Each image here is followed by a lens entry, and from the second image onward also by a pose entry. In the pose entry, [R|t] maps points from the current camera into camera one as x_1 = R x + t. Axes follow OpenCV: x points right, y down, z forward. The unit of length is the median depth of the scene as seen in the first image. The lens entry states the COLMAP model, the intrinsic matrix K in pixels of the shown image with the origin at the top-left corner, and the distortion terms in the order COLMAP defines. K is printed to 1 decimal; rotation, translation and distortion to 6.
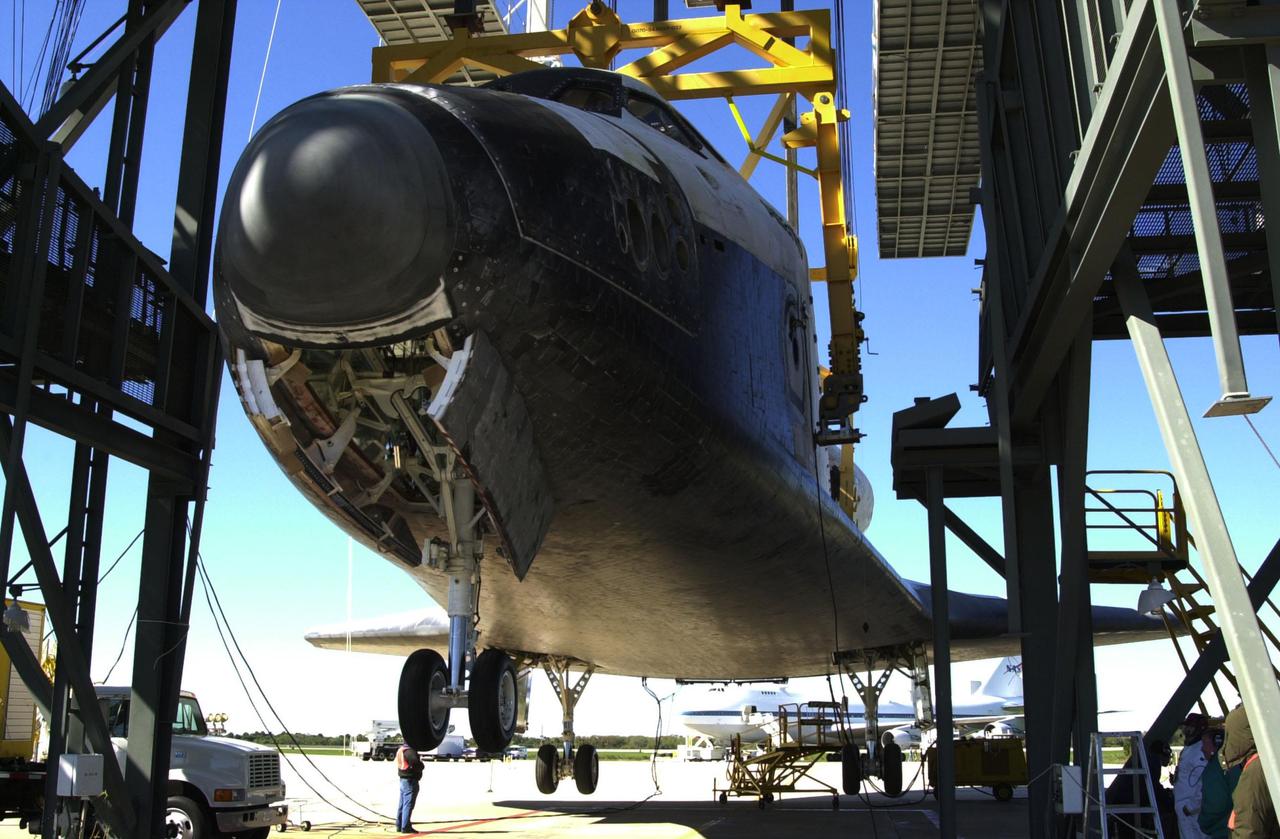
lens RADIAL K [[1381.1, 0, 587.4], [0, 1381.1, 408.0], [0, 0, 1]] dist [-0.156163, 0.158418]
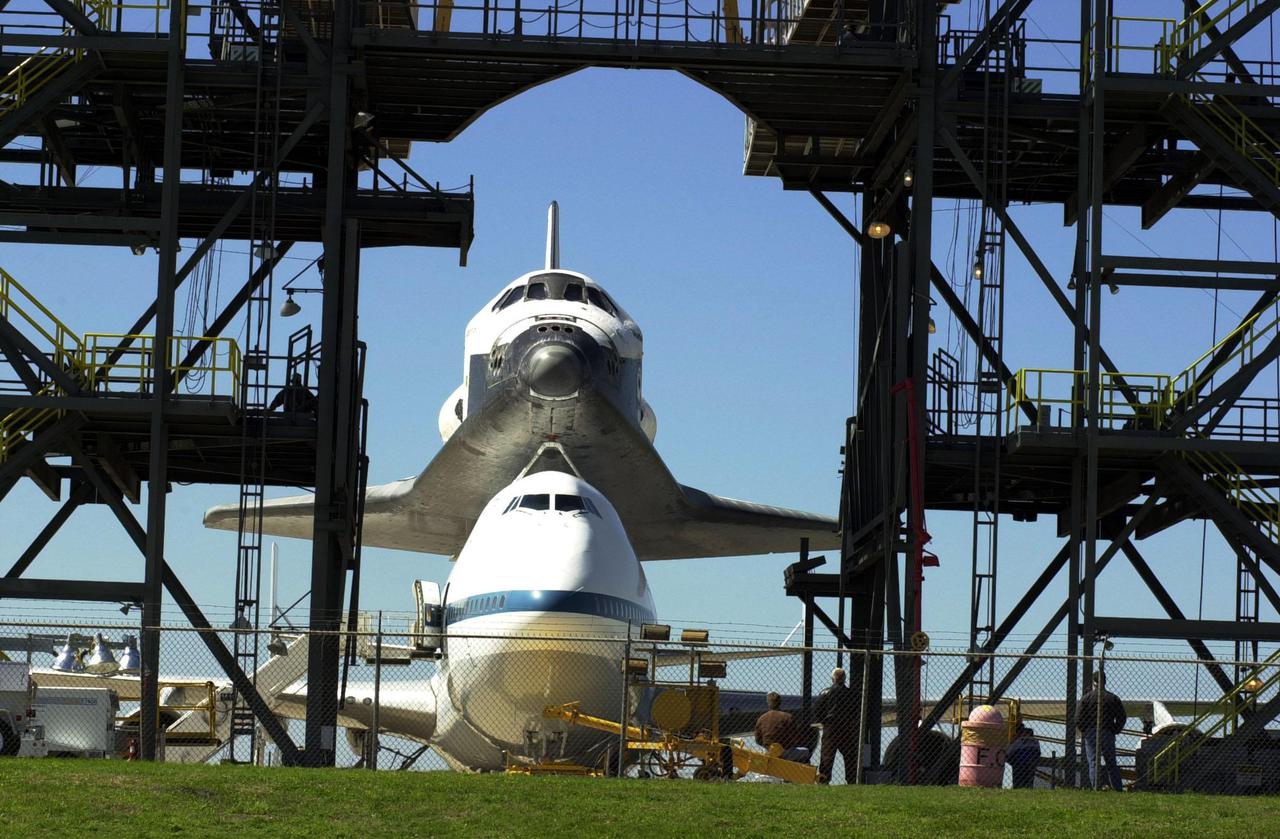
lens RADIAL K [[4334.2, 0, 640.0], [0, 4334.2, 419.5], [0, 0, 1]] dist [-0.115081, 0.125692]
pose [[0.977012, 0.053170, 0.206447, -1.534443], [-0.070428, 0.994528, 0.077161, -0.596717], [-0.201215, -0.089927, 0.975411, -7.018144]]
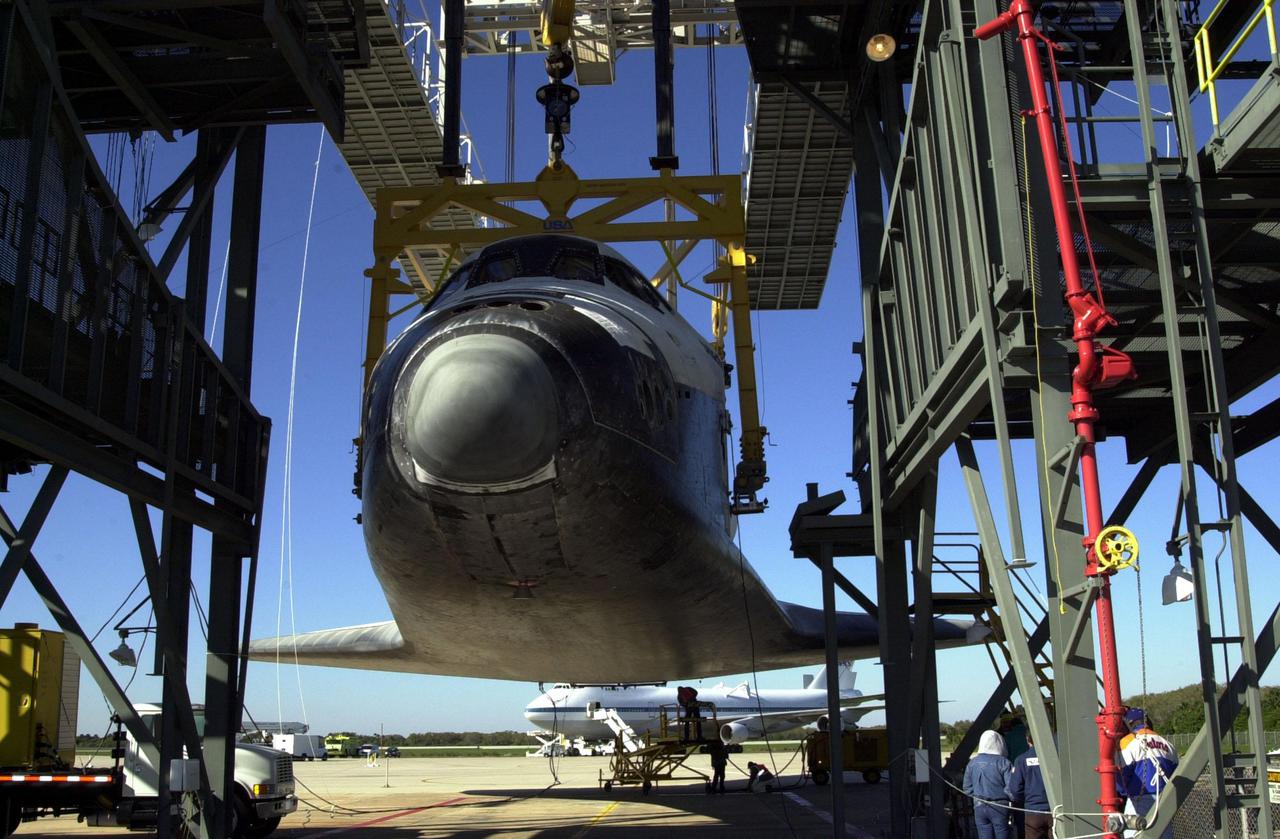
lens RADIAL K [[1381.1, 0, 587.4], [0, 1381.1, 408.0], [0, 0, 1]] dist [-0.156163, 0.158418]
pose [[0.992760, 0.006352, 0.119946, -0.135101], [-0.006698, 0.999974, 0.002487, -0.079779], [-0.119927, -0.003272, 0.992777, -0.314073]]
